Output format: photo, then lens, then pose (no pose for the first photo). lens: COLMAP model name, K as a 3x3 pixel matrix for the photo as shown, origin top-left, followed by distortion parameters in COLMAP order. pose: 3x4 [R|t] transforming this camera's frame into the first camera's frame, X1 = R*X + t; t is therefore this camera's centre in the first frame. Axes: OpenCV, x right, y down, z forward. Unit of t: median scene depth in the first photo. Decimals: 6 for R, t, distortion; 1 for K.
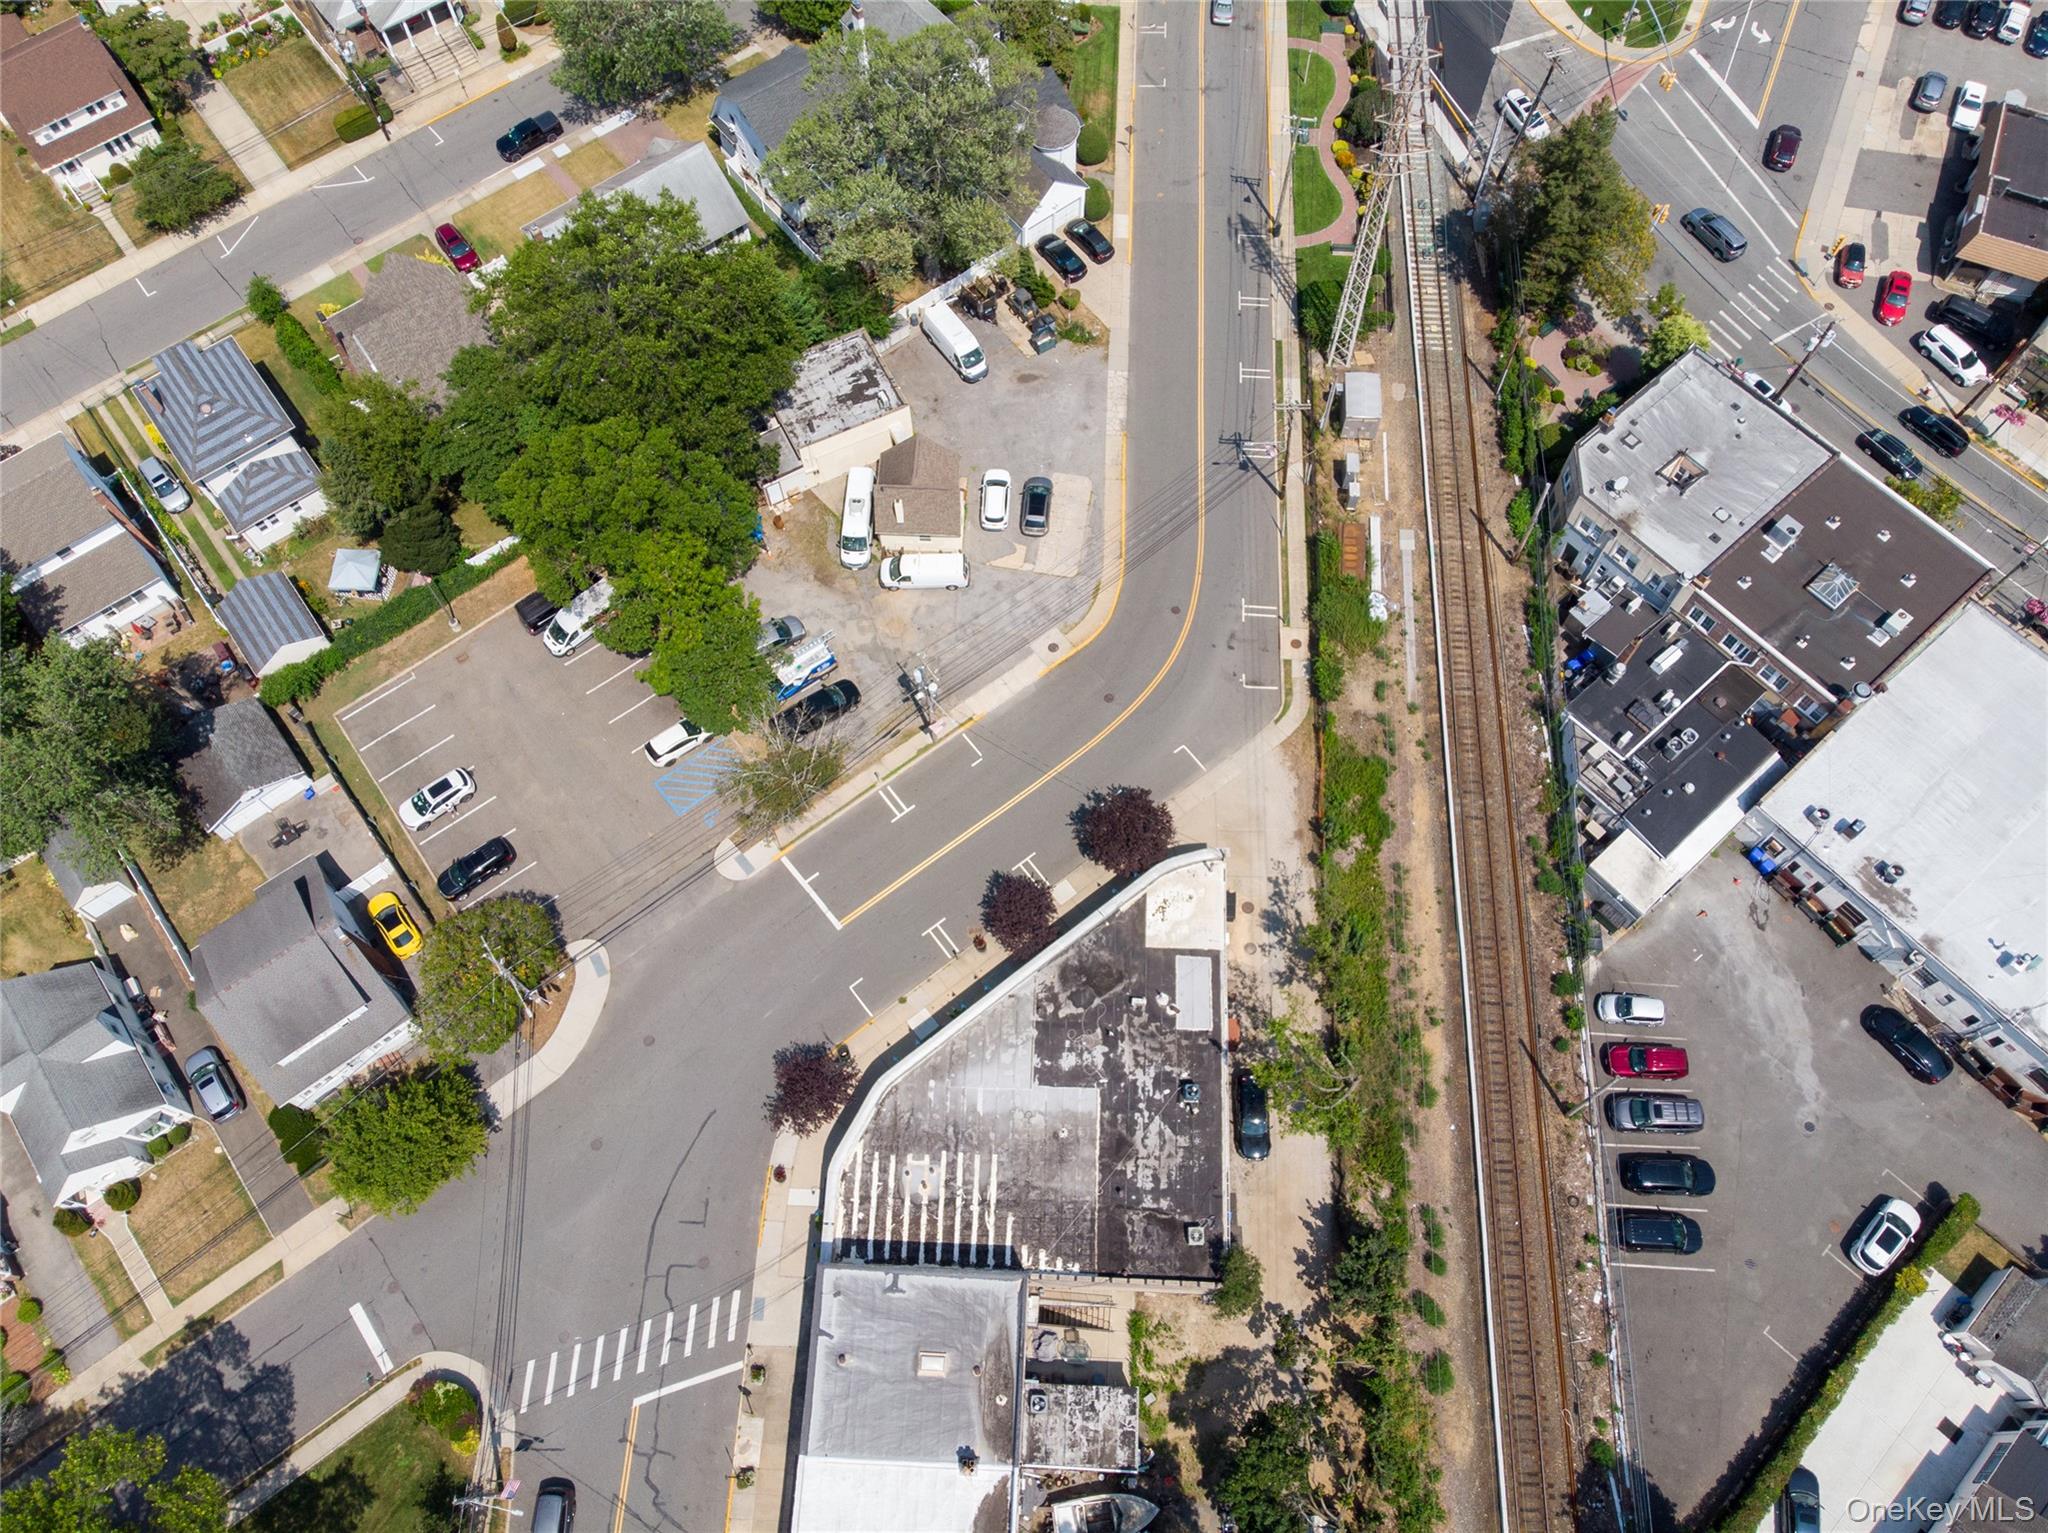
lens RADIAL K [[1515.8, 0, 1042.8], [0, 1515.8, 770.6], [0, 0, 1]] dist [-0.004906, -0.002226]
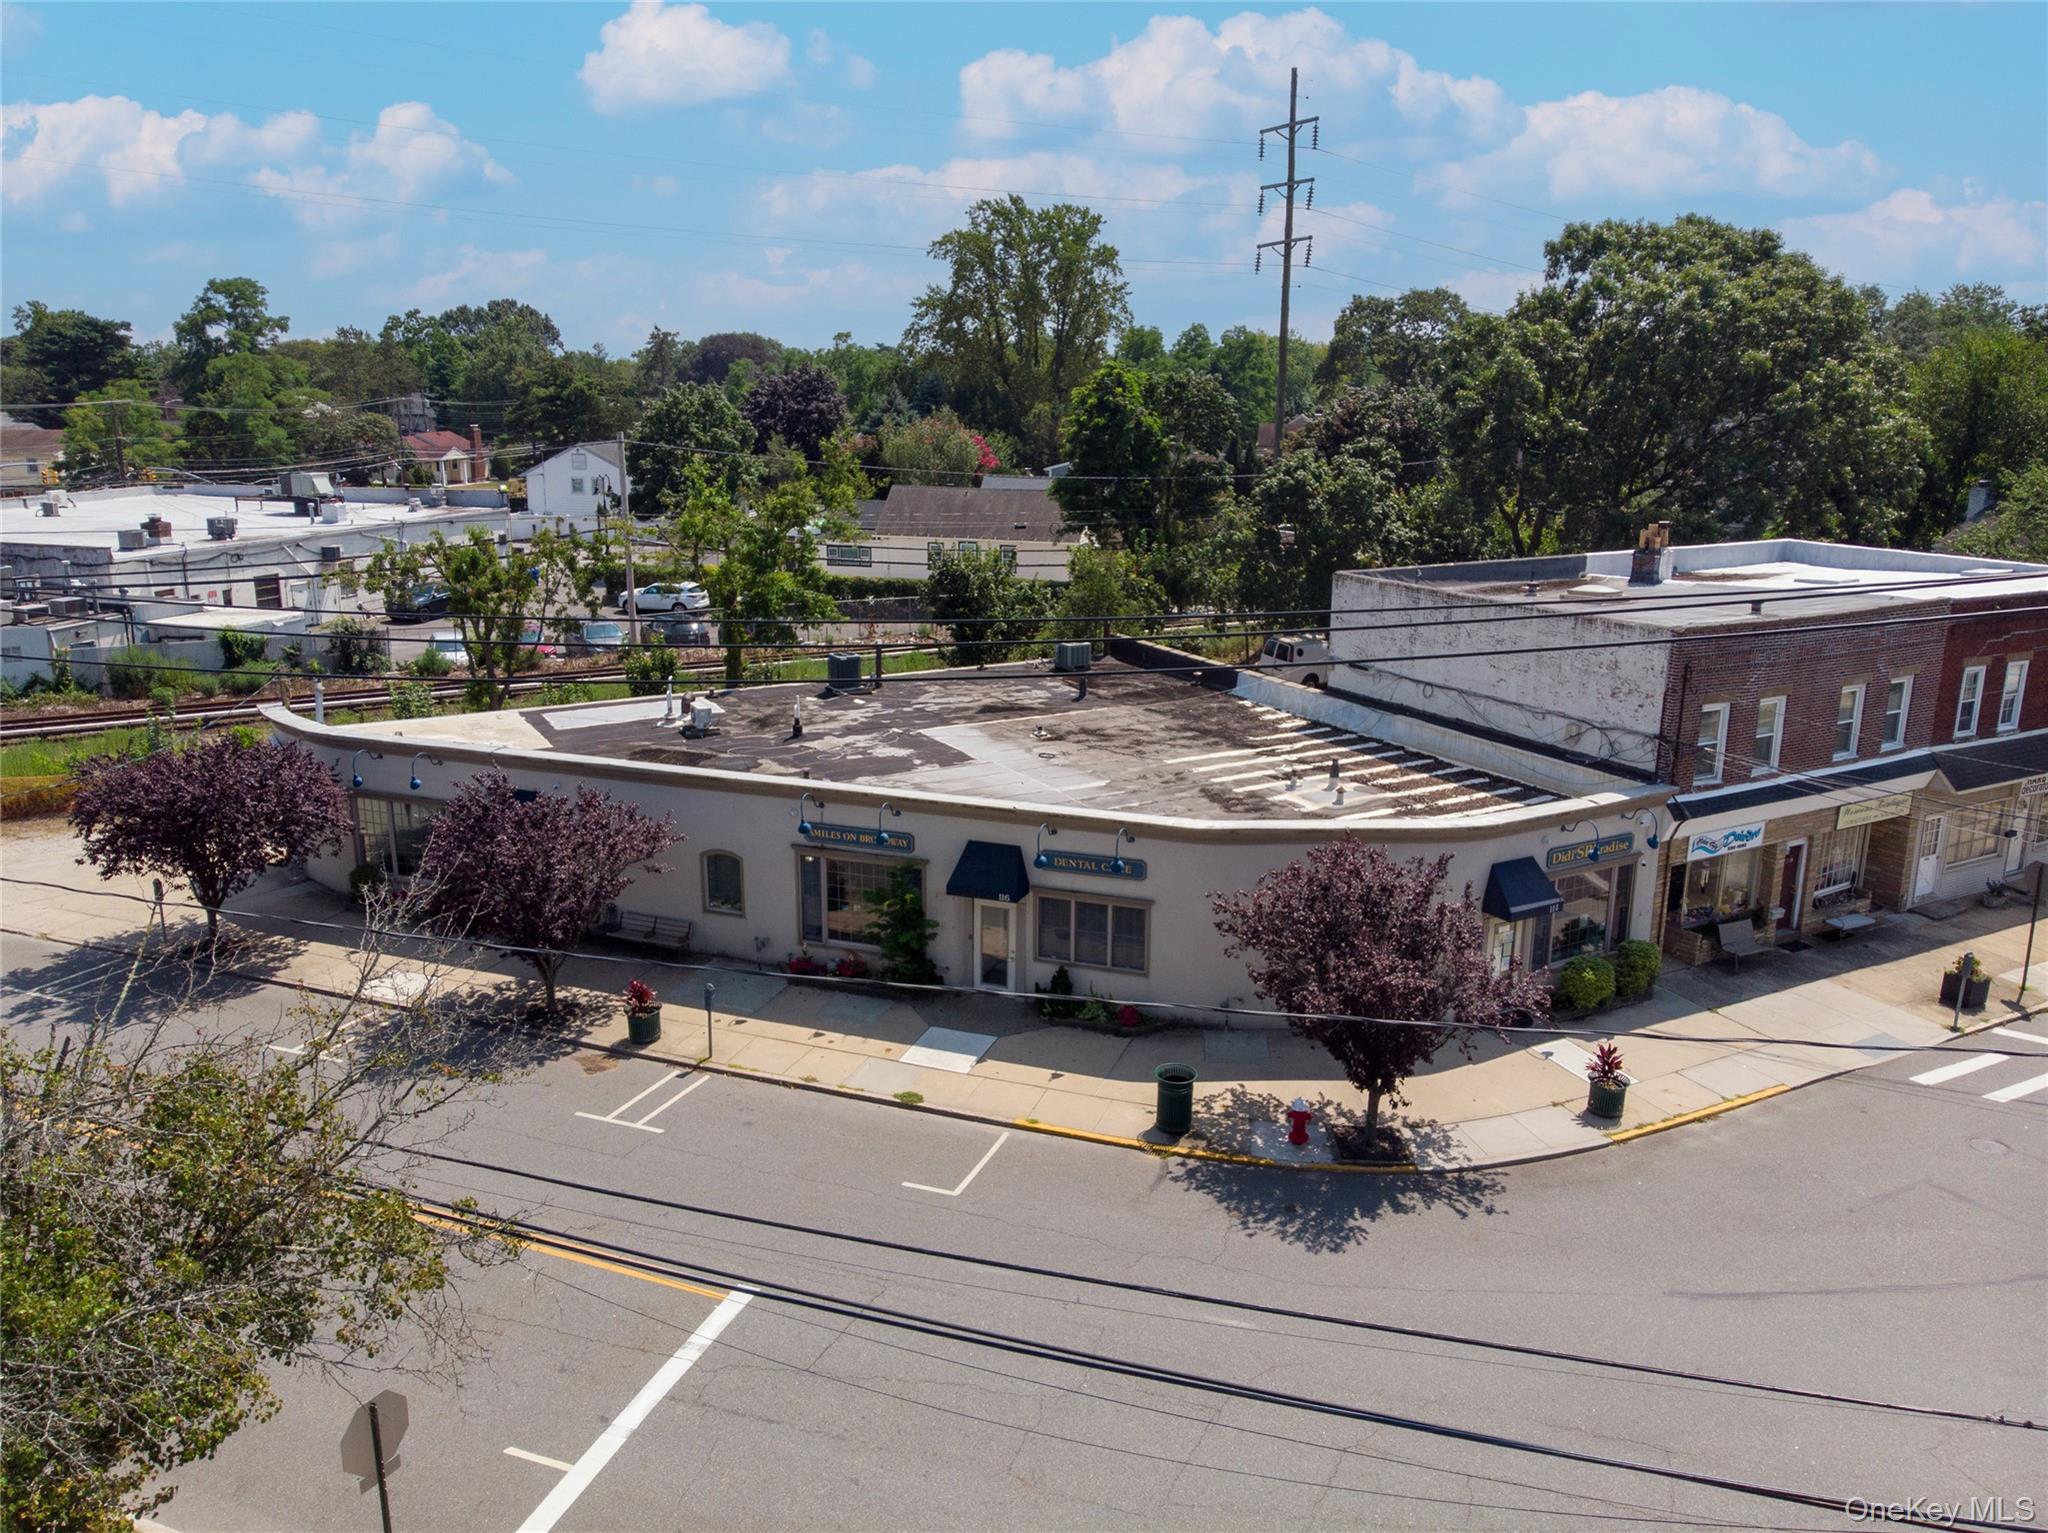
lens RADIAL K [[1515.8, 0, 1040.6], [0, 1515.8, 732.5], [0, 0, 1]] dist [-0.004906, -0.002226]
pose [[-0.524184, -0.196751, 0.828565, -0.322319], [0.775701, 0.291219, 0.559892, -0.011436], [-0.351453, 0.936206, -0.000032, 0.894030]]
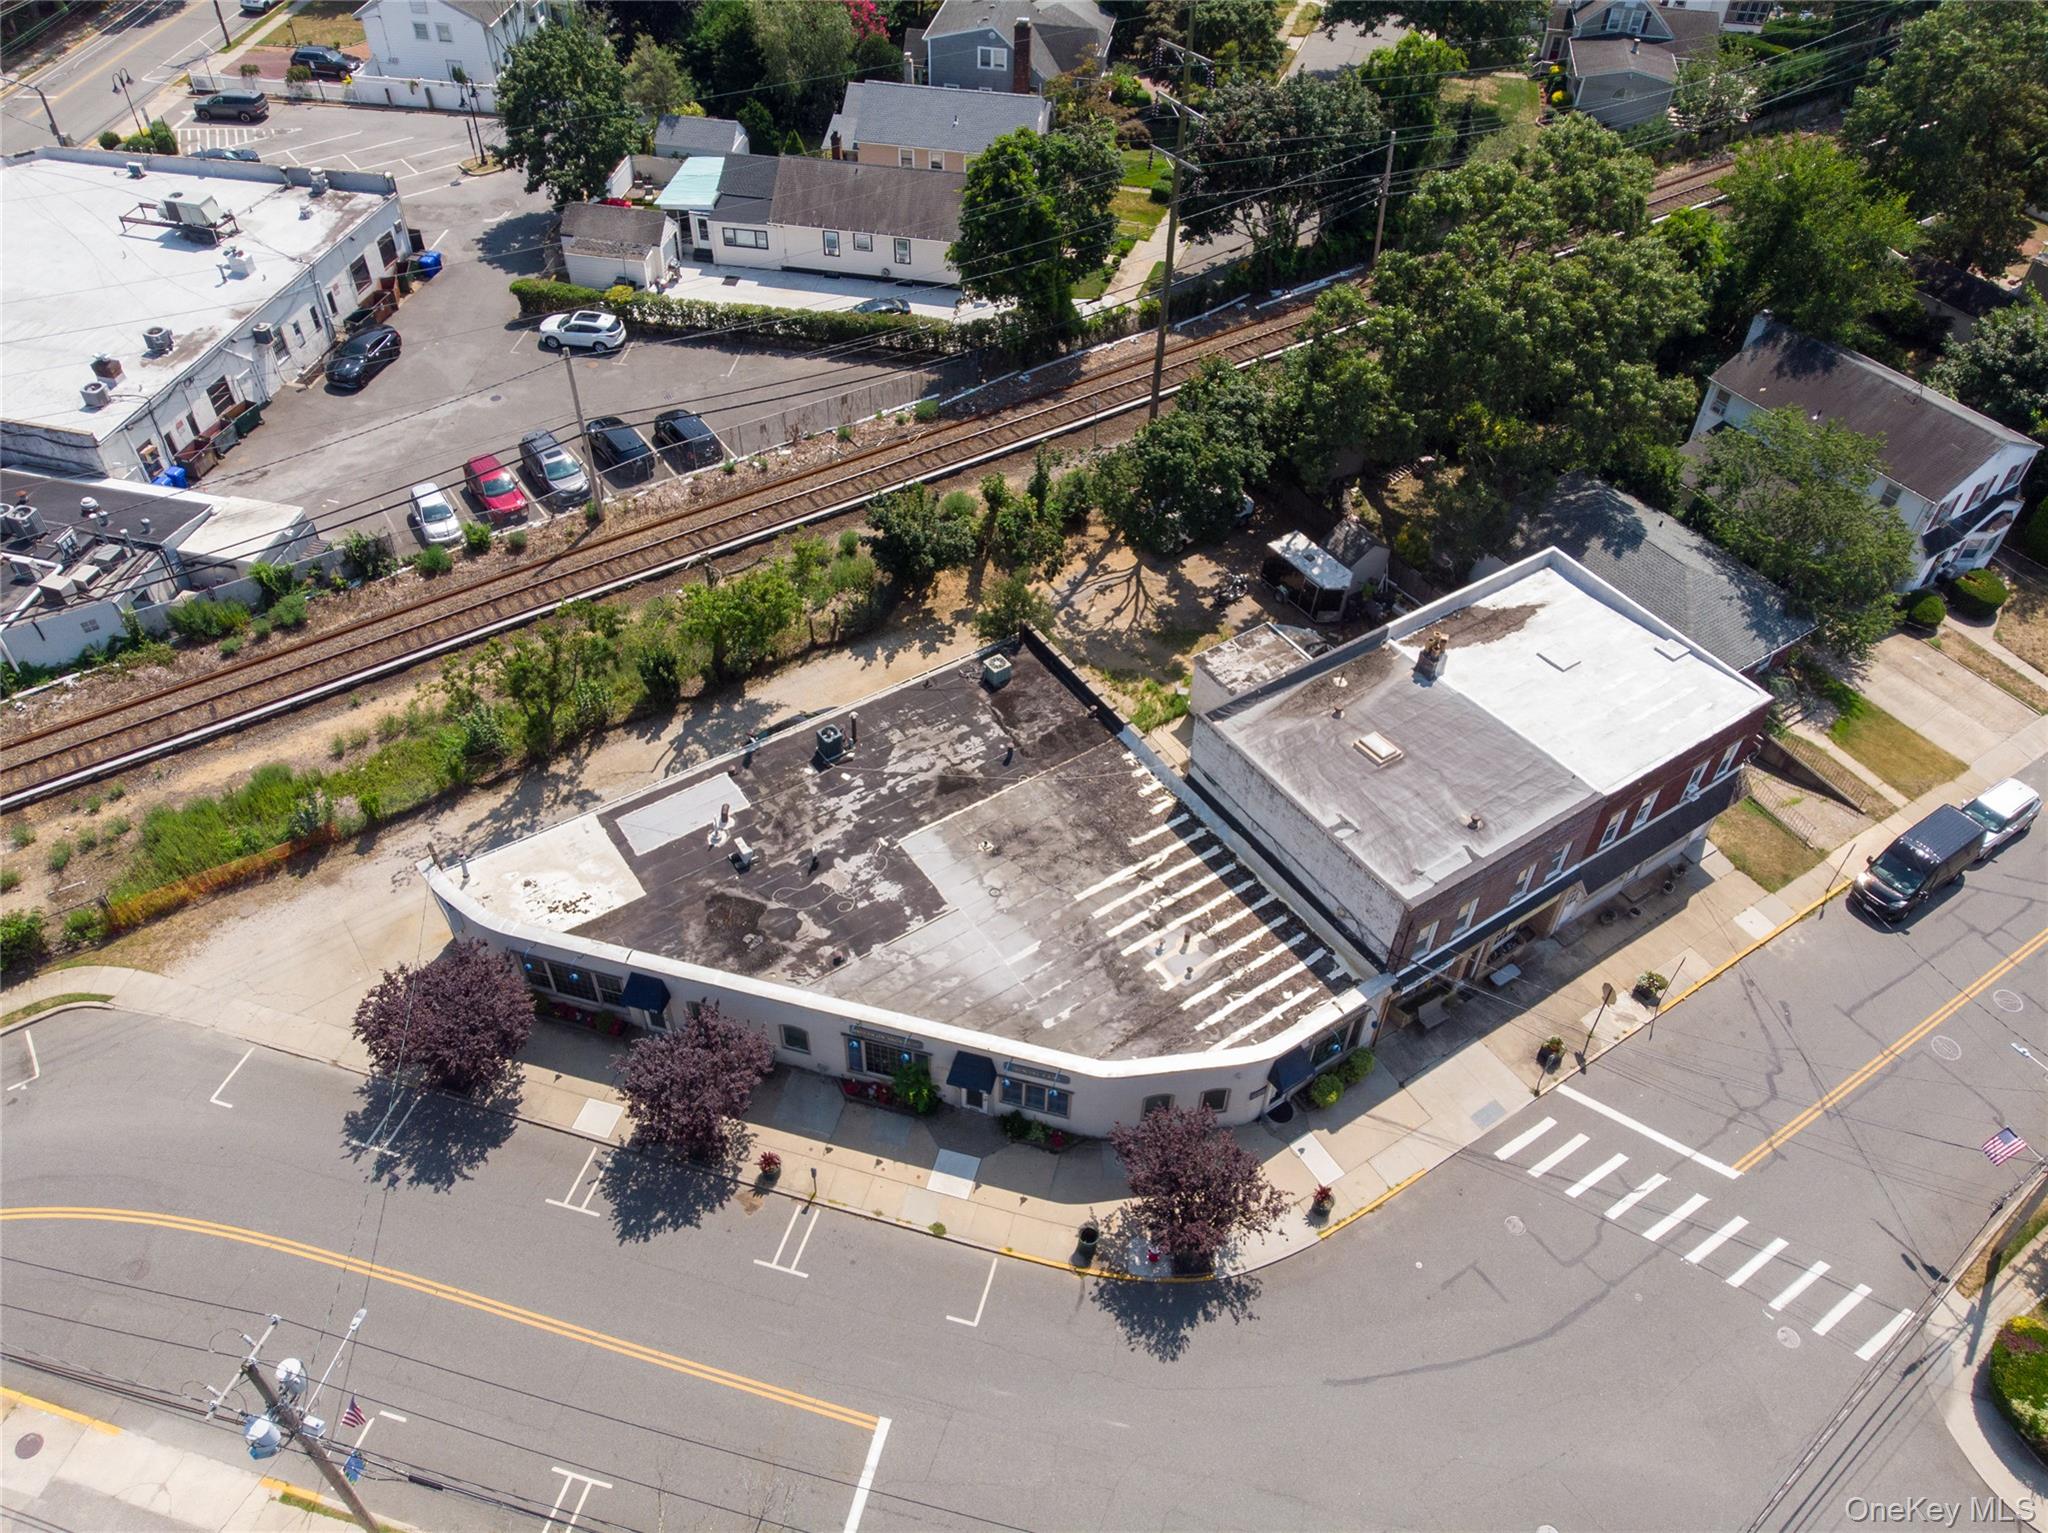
lens RADIAL K [[1515.8, 0, 1046.9], [0, 1515.8, 736.9], [0, 0, 1]] dist [-0.004906, -0.002226]
pose [[-0.599947, -0.570242, 0.561149, -0.300188], [0.717174, -0.072470, 0.693116, -0.163402], [-0.354578, 0.818274, 0.452441, 0.593300]]
